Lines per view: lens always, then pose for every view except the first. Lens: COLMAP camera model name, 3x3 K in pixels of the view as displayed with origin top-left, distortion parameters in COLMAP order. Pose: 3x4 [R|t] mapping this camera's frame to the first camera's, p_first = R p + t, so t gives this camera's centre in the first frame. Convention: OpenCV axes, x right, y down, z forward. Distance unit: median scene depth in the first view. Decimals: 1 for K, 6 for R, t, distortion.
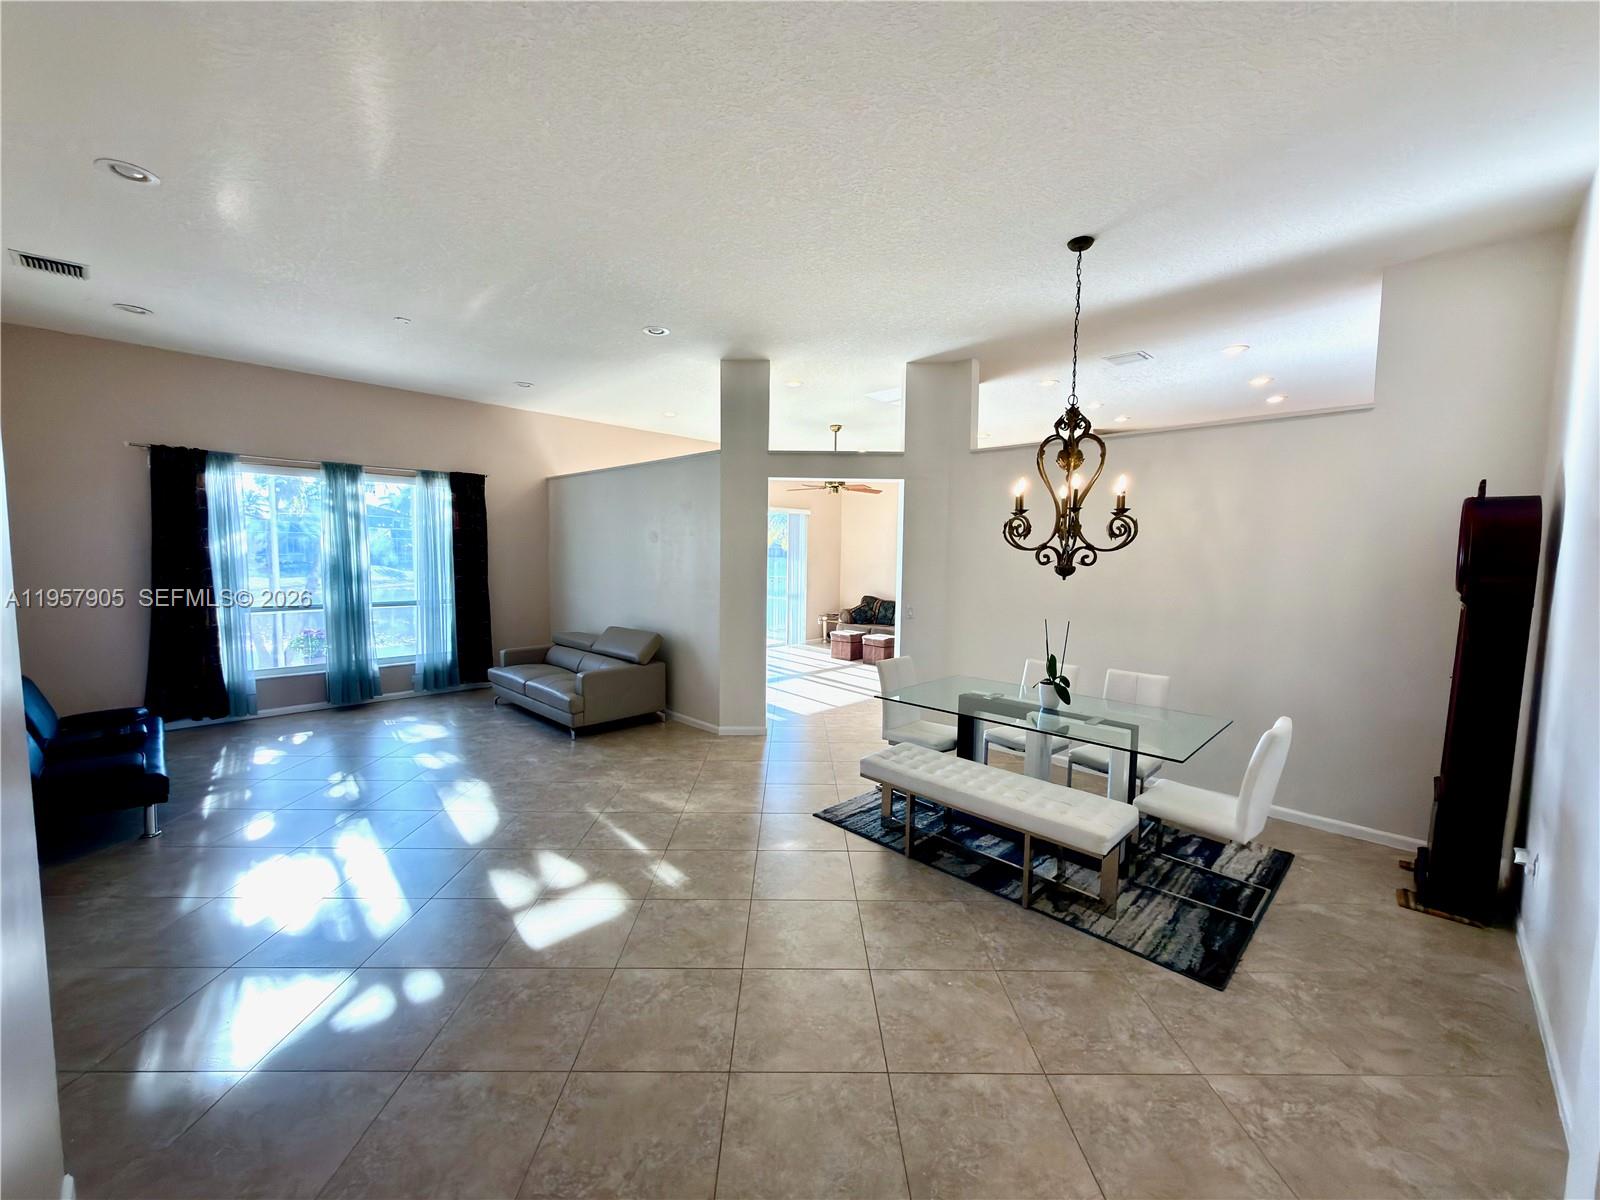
lens RADIAL K [[634.7, 0, 800.0], [0, 634.7, 600.0], [0, 0, 1]] dist [-0.001048, -0.000352]
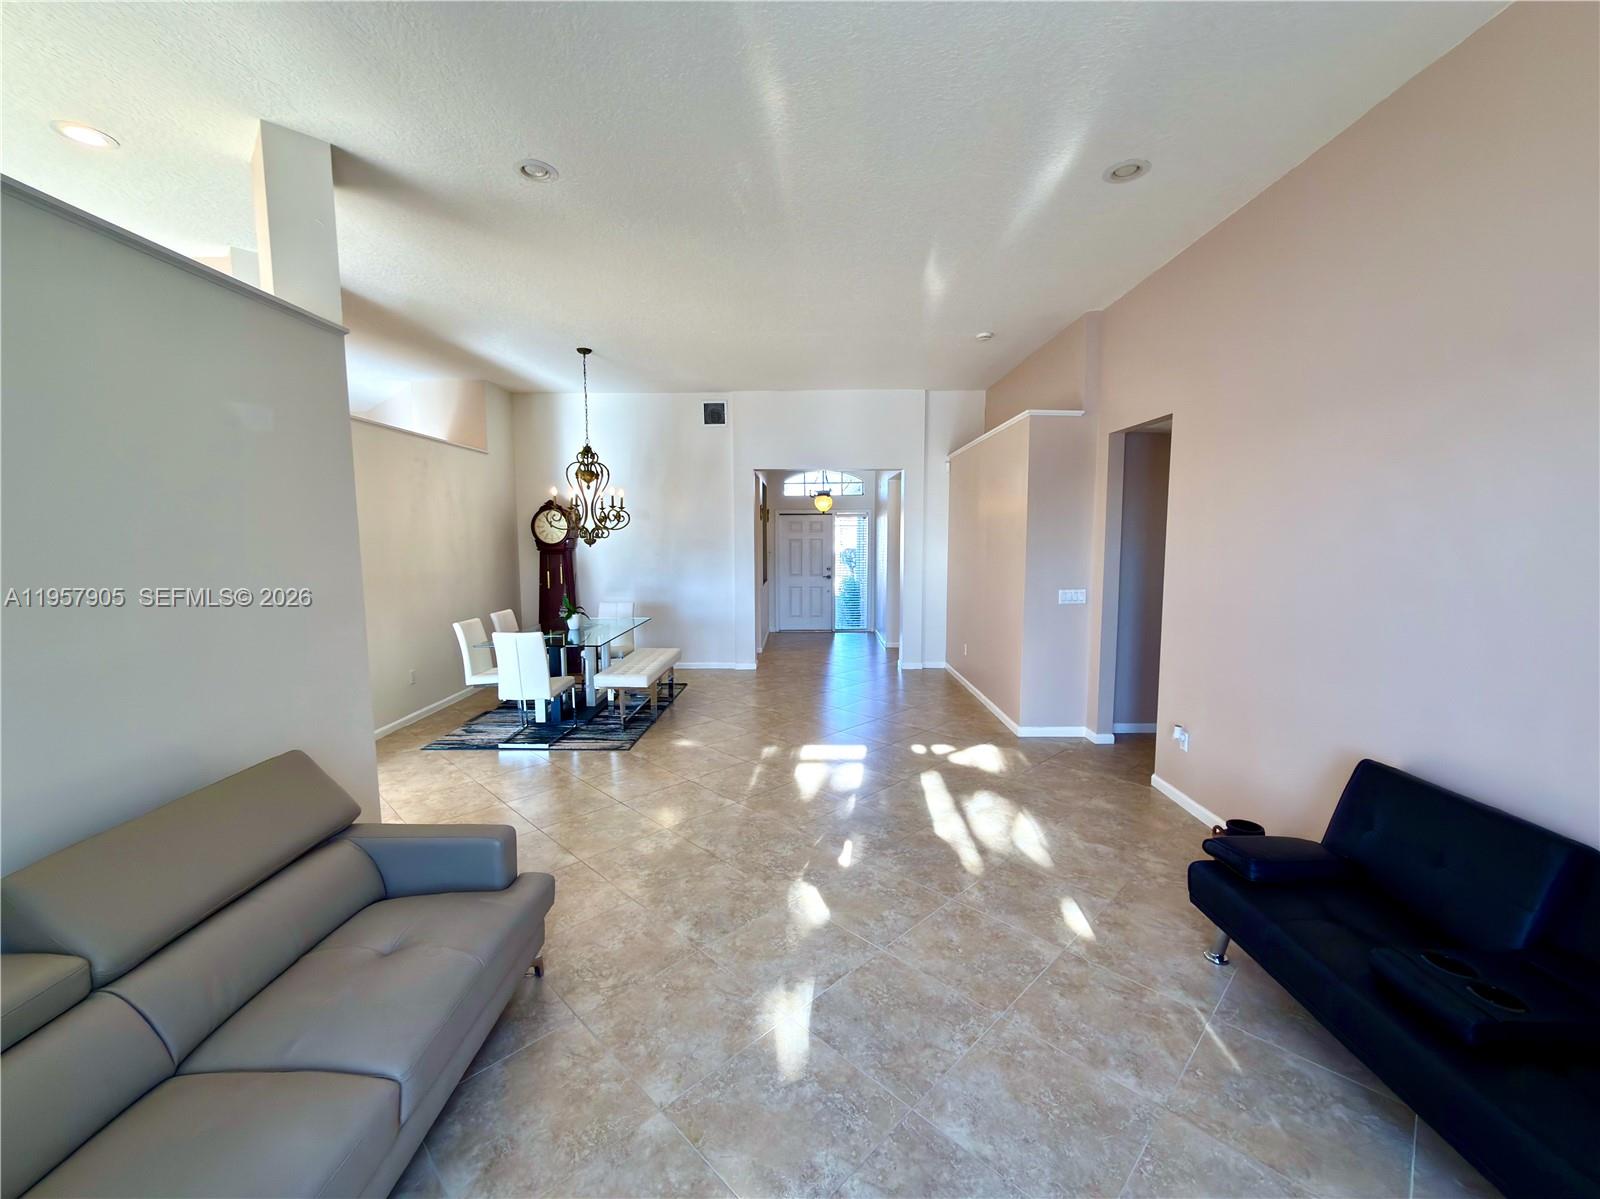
lens RADIAL K [[637.3, 0, 804.2], [0, 637.3, 599.1], [0, 0, 1]] dist [-0.000875, 0.000173]
pose [[-0.695875, -0.081930, 0.713474, -0.742572], [0.046383, 0.986270, 0.158494, -0.084445], [-0.716663, 0.143385, -0.682521, 1.094051]]
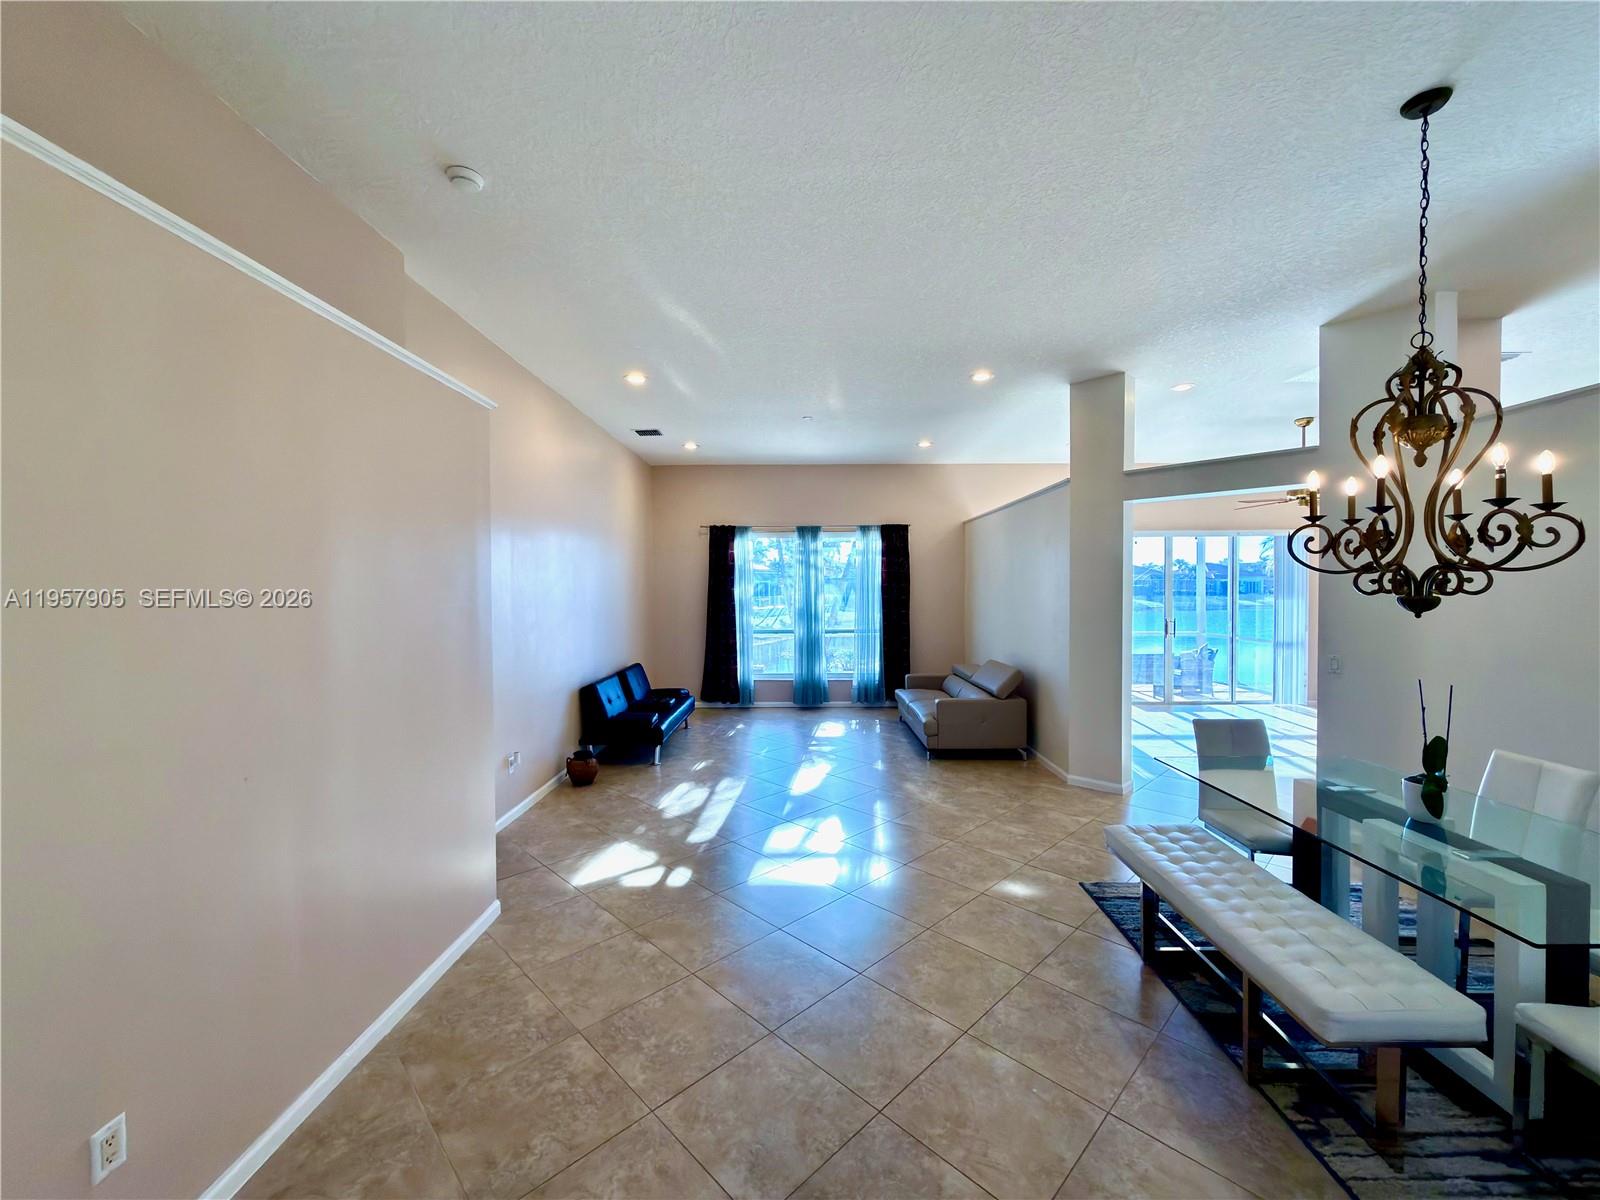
lens RADIAL K [[637.3, 0, 804.2], [0, 637.3, 599.6], [0, 0, 1]] dist [-0.000875, 0.000173]
pose [[0.693503, -0.004883, -0.720437, 0.284293], [-0.038914, 0.998263, -0.044225, 0.001700], [0.719402, 0.058705, 0.692109, 0.070078]]
